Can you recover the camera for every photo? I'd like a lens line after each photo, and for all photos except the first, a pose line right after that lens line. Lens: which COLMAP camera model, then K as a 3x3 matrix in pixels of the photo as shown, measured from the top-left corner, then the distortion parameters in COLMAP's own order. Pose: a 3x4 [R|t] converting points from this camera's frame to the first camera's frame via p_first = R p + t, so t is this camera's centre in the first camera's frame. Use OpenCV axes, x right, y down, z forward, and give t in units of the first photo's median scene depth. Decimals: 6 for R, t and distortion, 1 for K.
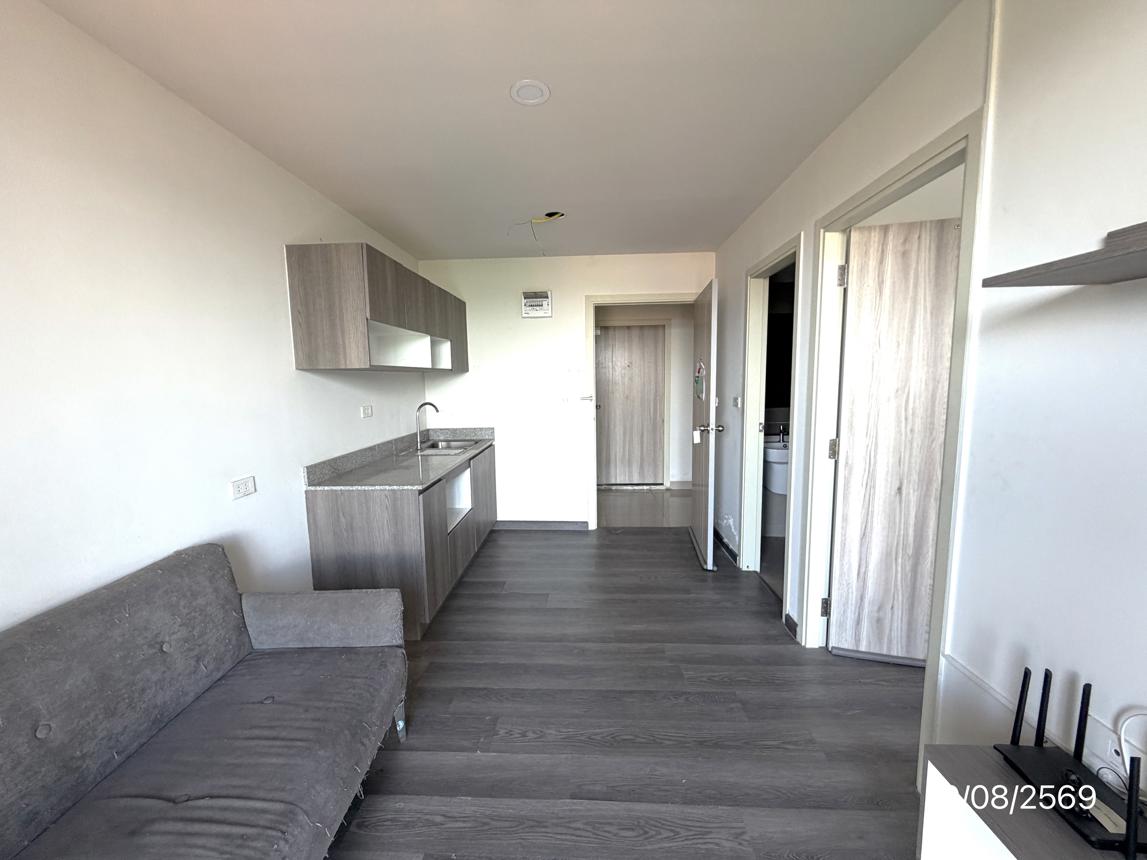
lens RADIAL K [[457.6, 0, 569.3], [0, 457.6, 431.4], [0, 0, 1]] dist [0.004525, 0.000214]
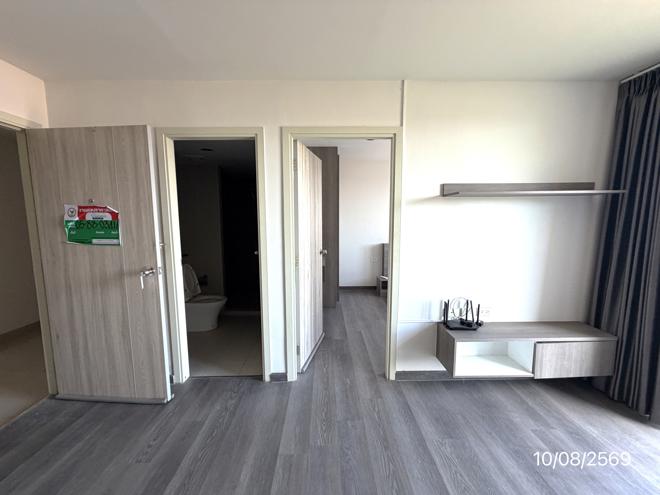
lens RADIAL K [[263.3, 0, 330.9], [0, 263.3, 246.2], [0, 0, 1]] dist [0.004525, 0.000214]
pose [[-0.054617, -0.090820, 0.994368, -0.443329], [0.119623, 0.988087, 0.096817, -0.105264], [-0.991316, 0.124237, -0.043103, 0.907005]]
